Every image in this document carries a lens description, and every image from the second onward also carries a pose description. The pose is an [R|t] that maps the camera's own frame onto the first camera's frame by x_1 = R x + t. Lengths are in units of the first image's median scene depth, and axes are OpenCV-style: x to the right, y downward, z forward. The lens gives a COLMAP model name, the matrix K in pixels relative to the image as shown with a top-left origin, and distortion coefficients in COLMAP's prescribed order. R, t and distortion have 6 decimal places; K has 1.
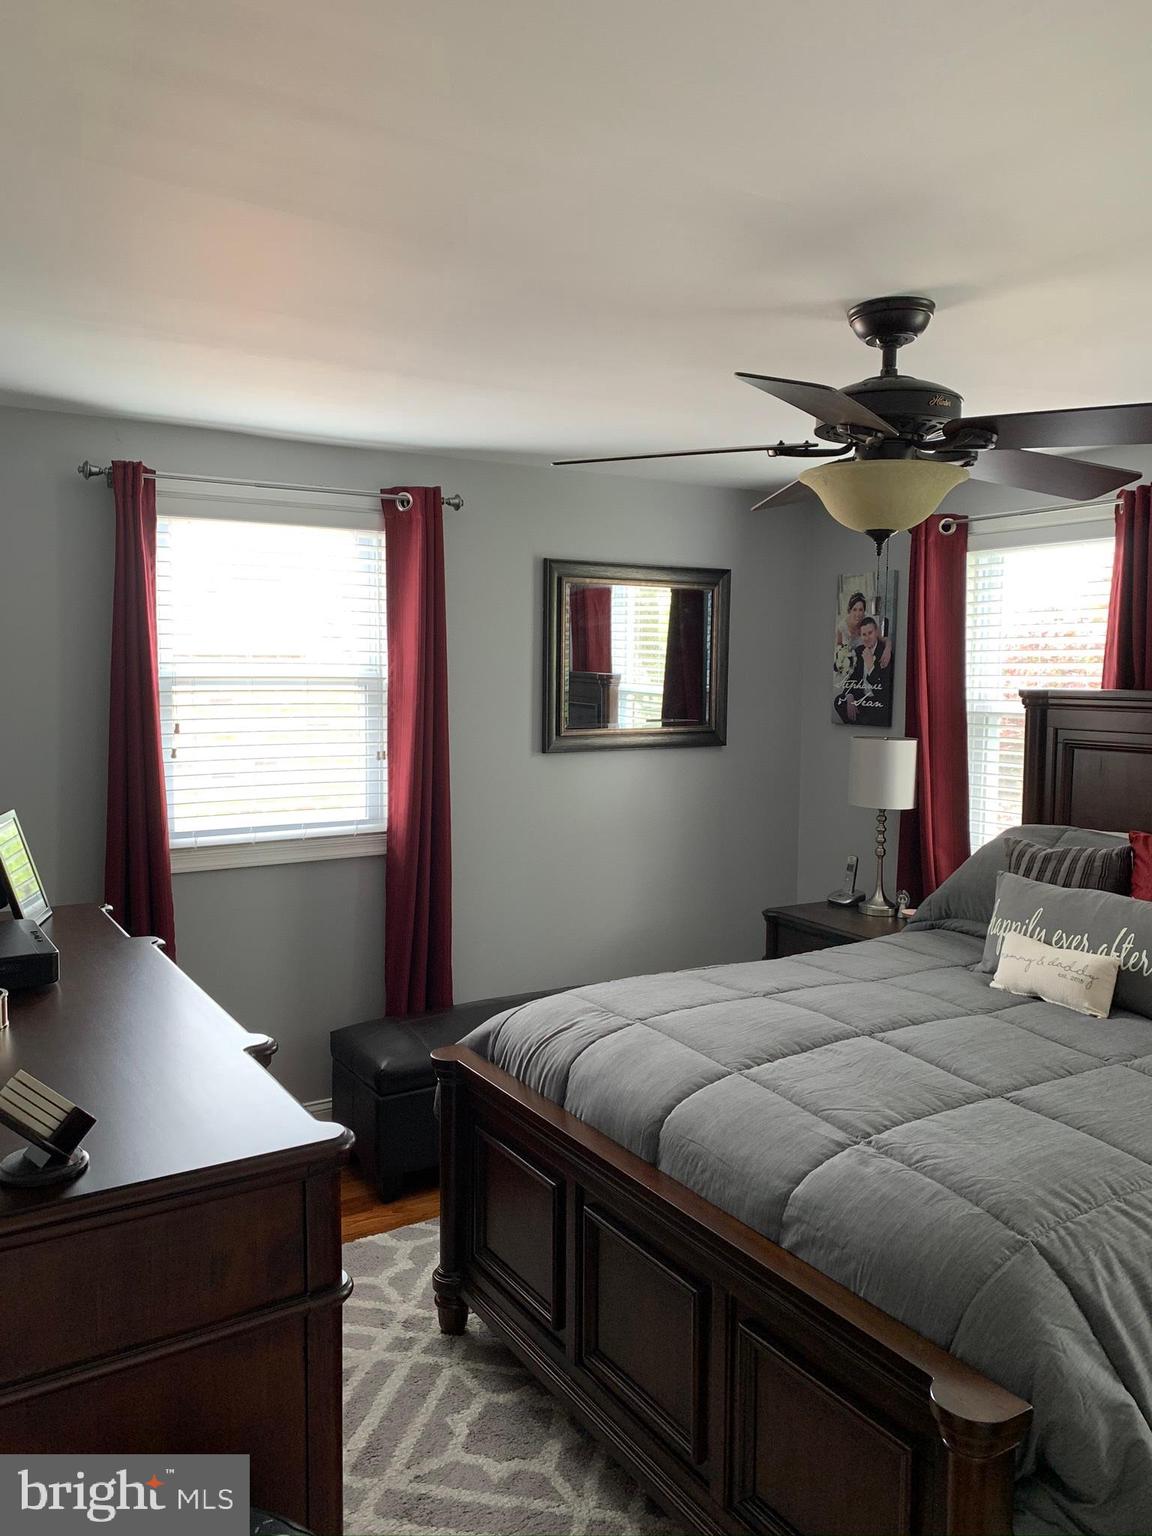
lens RADIAL K [[1169.8, 0, 578.4], [0, 1169.8, 770.2], [0, 0, 1]] dist [0.049439, -0.046953]
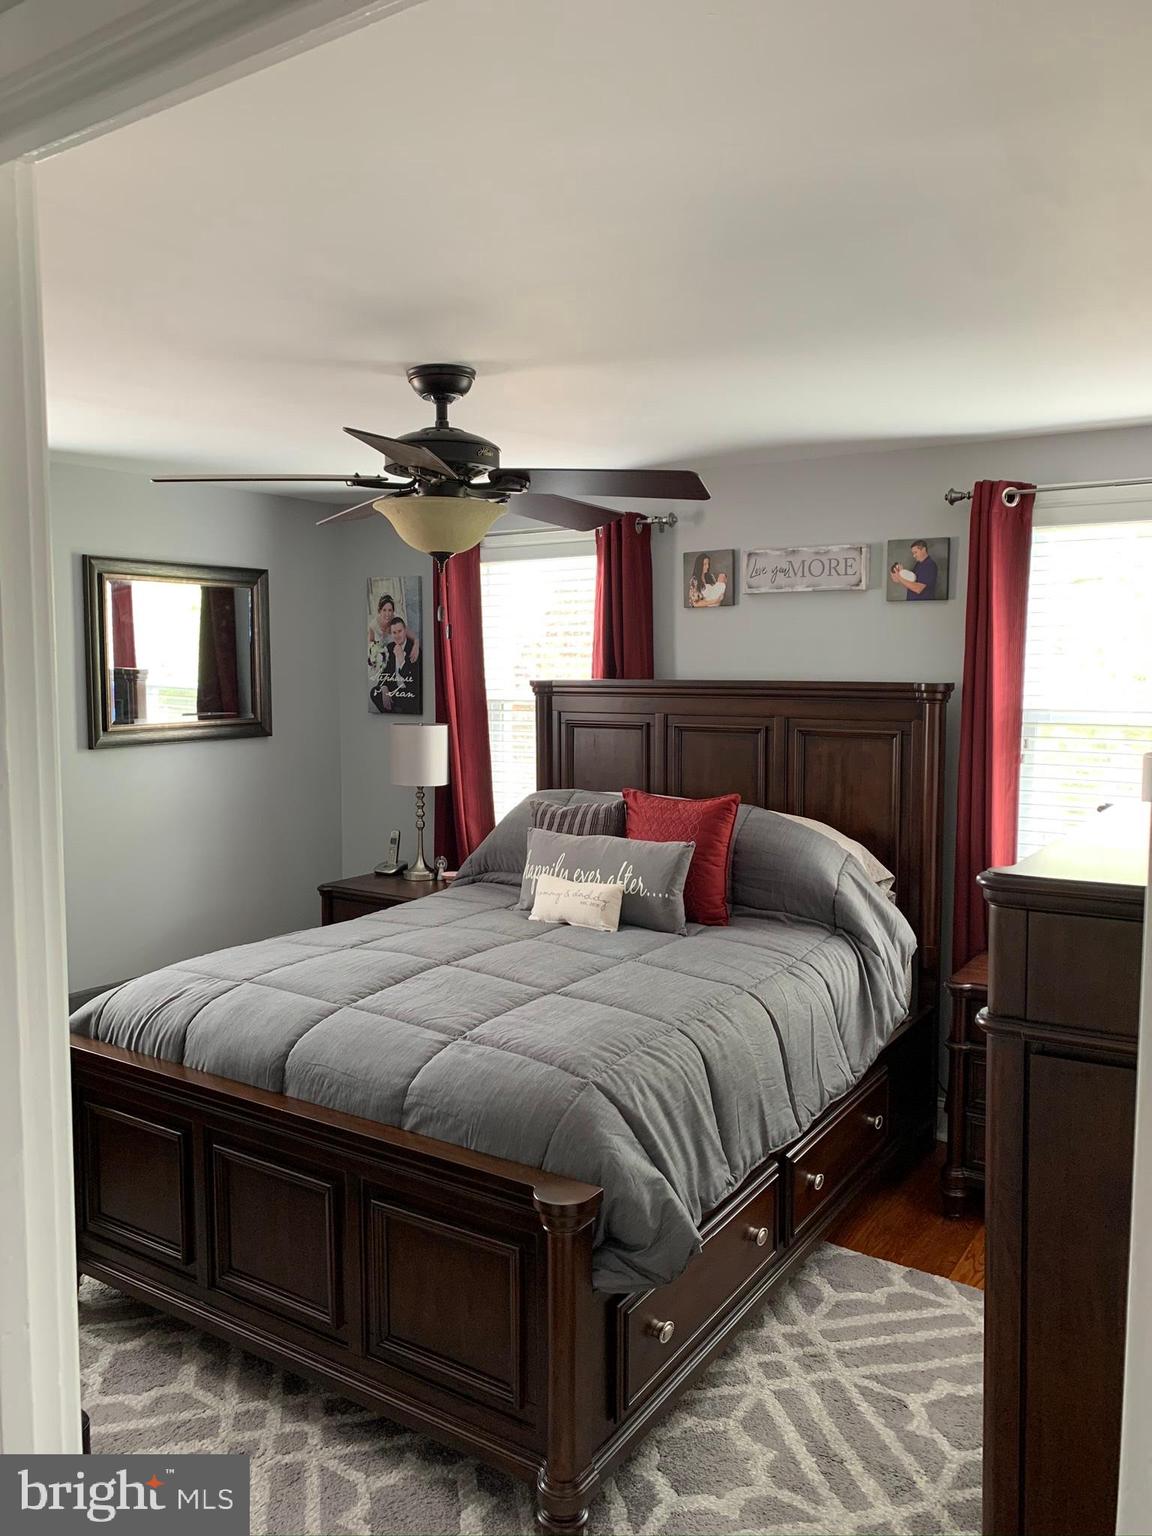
lens RADIAL K [[1157.4, 0, 576.0], [0, 1157.4, 768.0], [0, 0, 1]] dist [0.069004, -0.080502]
pose [[0.909609, -0.047232, 0.412772, -0.116562], [0.045410, 0.998867, 0.014228, 0.010792], [-0.412976, 0.005802, 0.910723, -0.150398]]
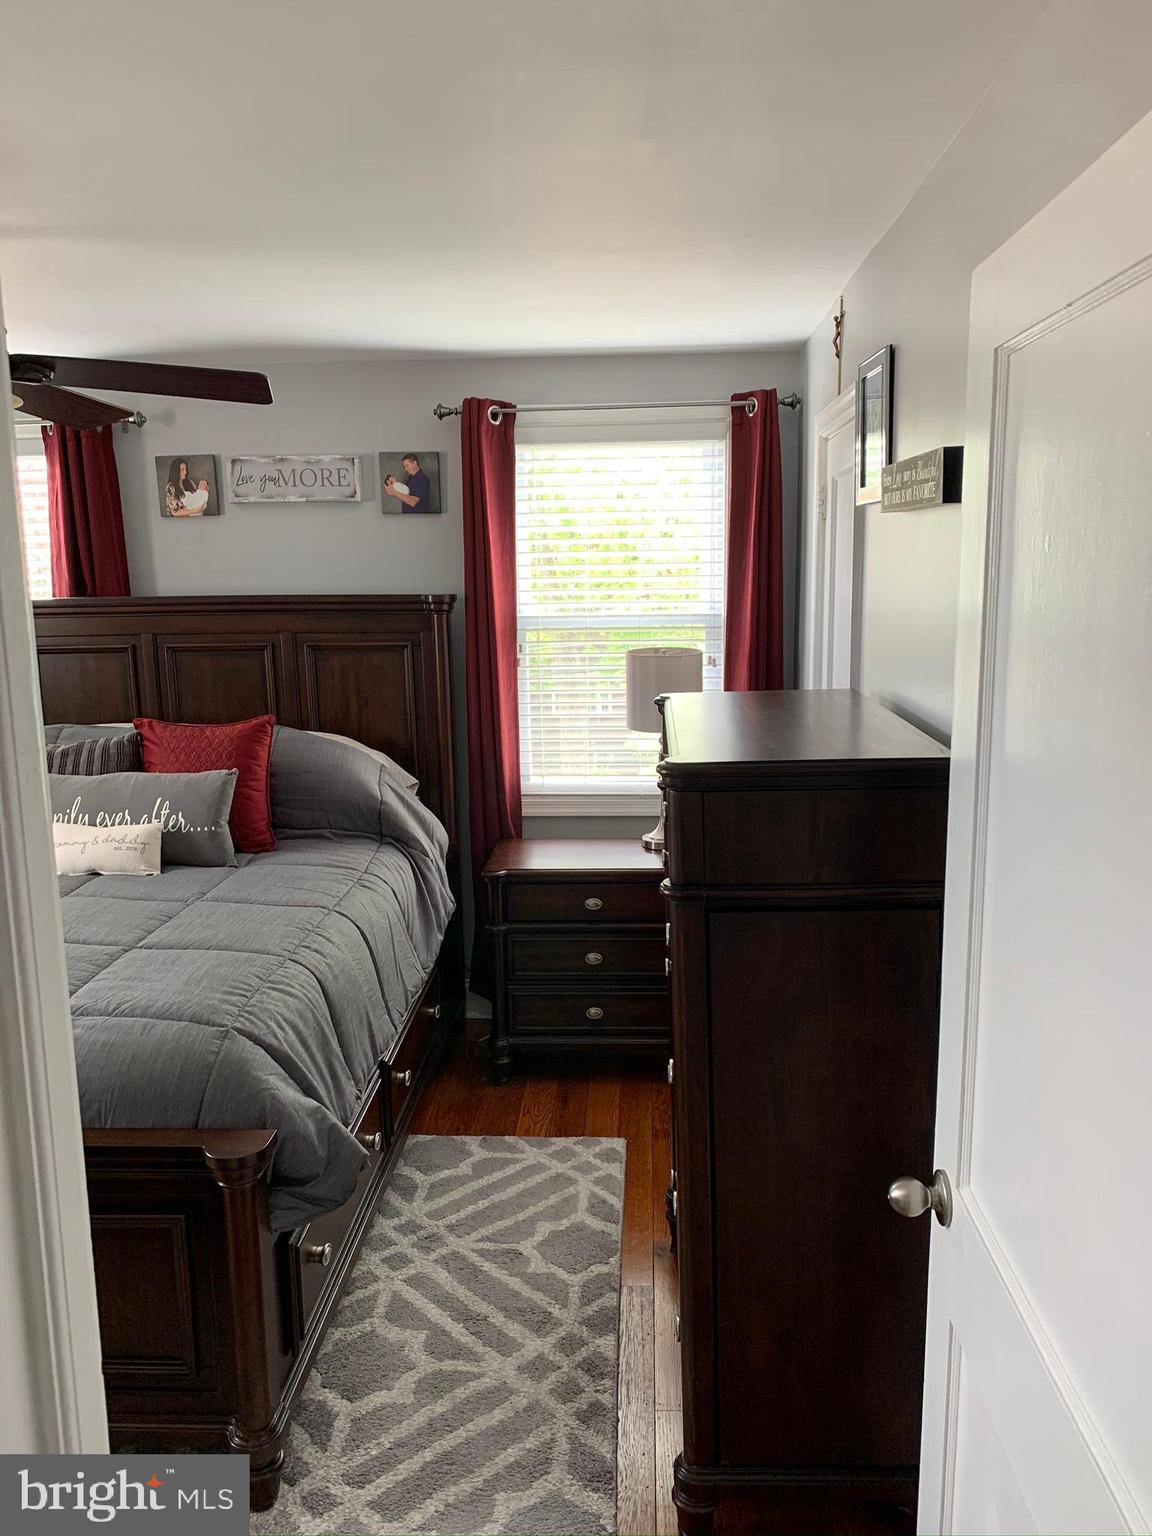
lens RADIAL K [[1169.8, 0, 578.4], [0, 1169.8, 770.2], [0, 0, 1]] dist [0.049439, -0.046953]
pose [[0.575224, -0.160217, 0.802152, -0.264177], [0.095573, 0.987078, 0.128618, -0.007418], [-0.812394, 0.002680, 0.583103, -0.043894]]
